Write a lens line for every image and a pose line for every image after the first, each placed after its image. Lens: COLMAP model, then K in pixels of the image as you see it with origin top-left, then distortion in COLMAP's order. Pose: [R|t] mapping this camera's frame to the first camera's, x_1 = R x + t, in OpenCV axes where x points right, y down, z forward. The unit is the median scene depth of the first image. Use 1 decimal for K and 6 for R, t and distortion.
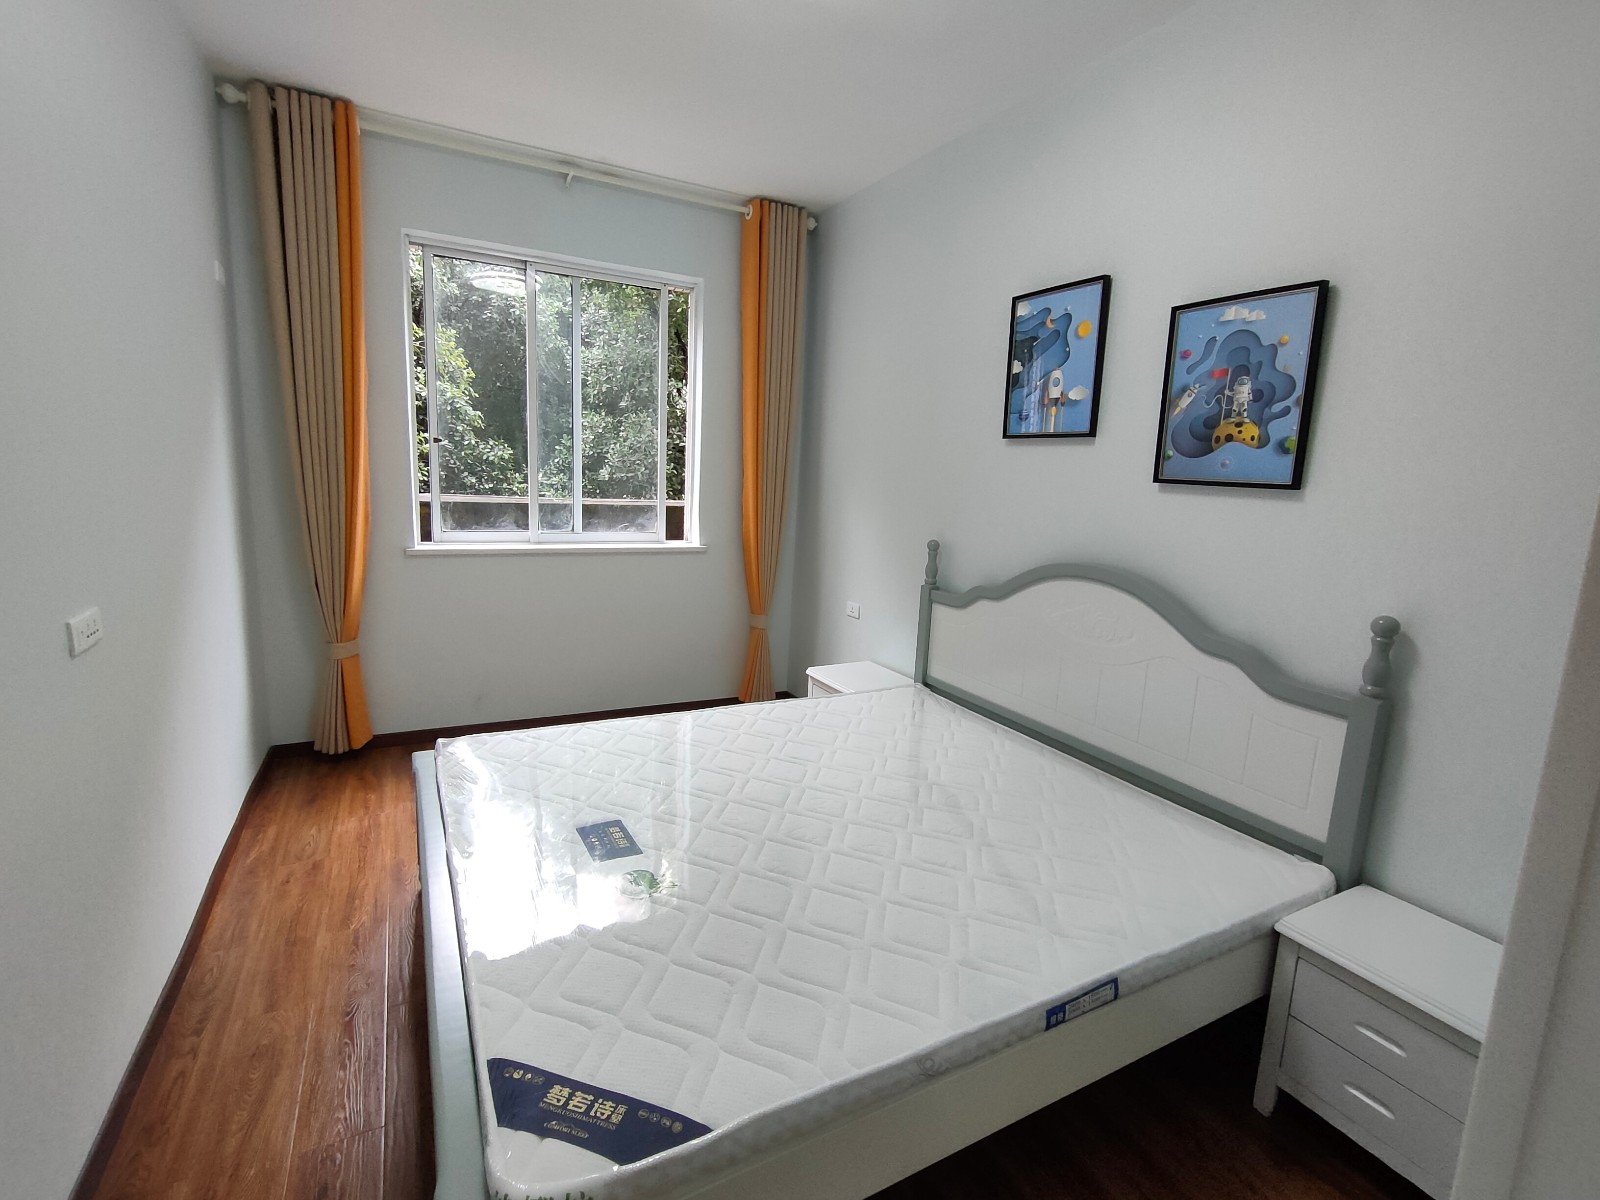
lens RADIAL K [[730.6, 0, 800.2], [0, 730.6, 598.2], [0, 0, 1]] dist [-0.002160, 0.000275]
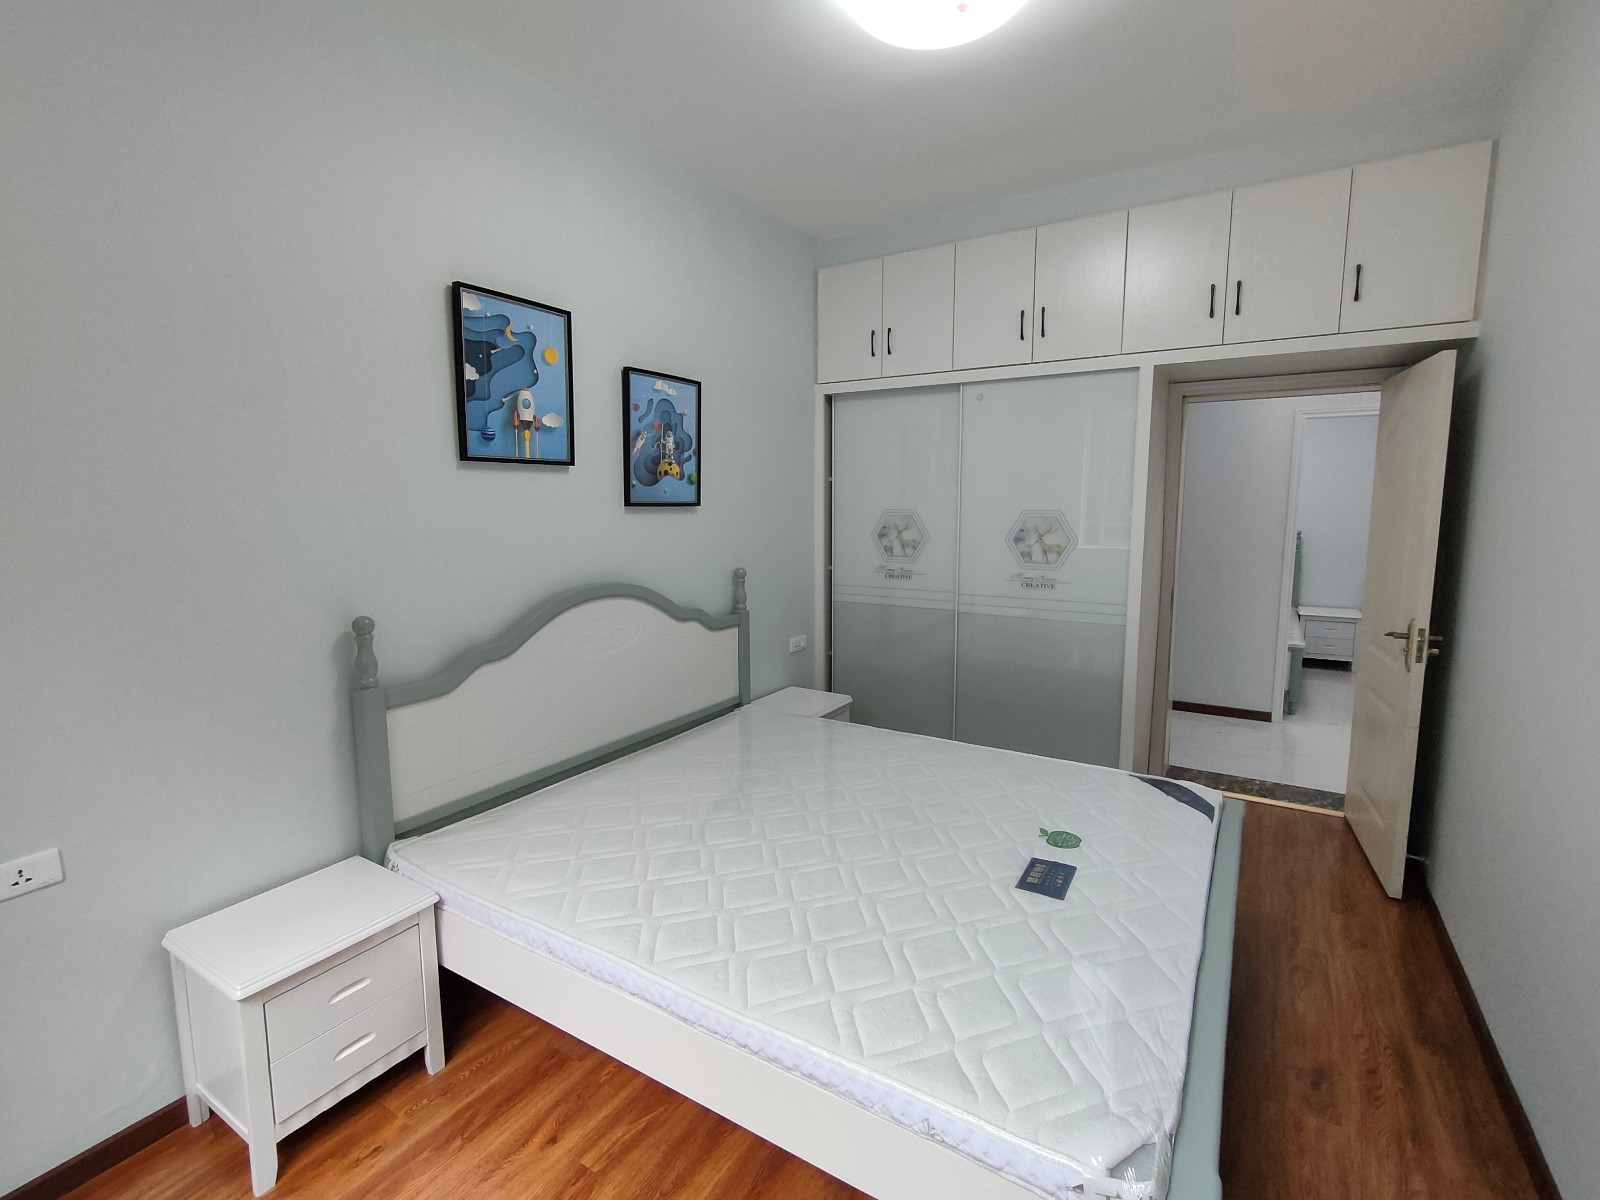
lens RADIAL K [[730.6, 0, 790.5], [0, 730.6, 589.6], [0, 0, 1]] dist [-0.002160, 0.000275]
pose [[-0.485636, -0.155729, 0.860178, -0.730249], [0.128310, 0.960647, 0.246359, -0.292449], [-0.864693, 0.230011, -0.446543, 1.349794]]
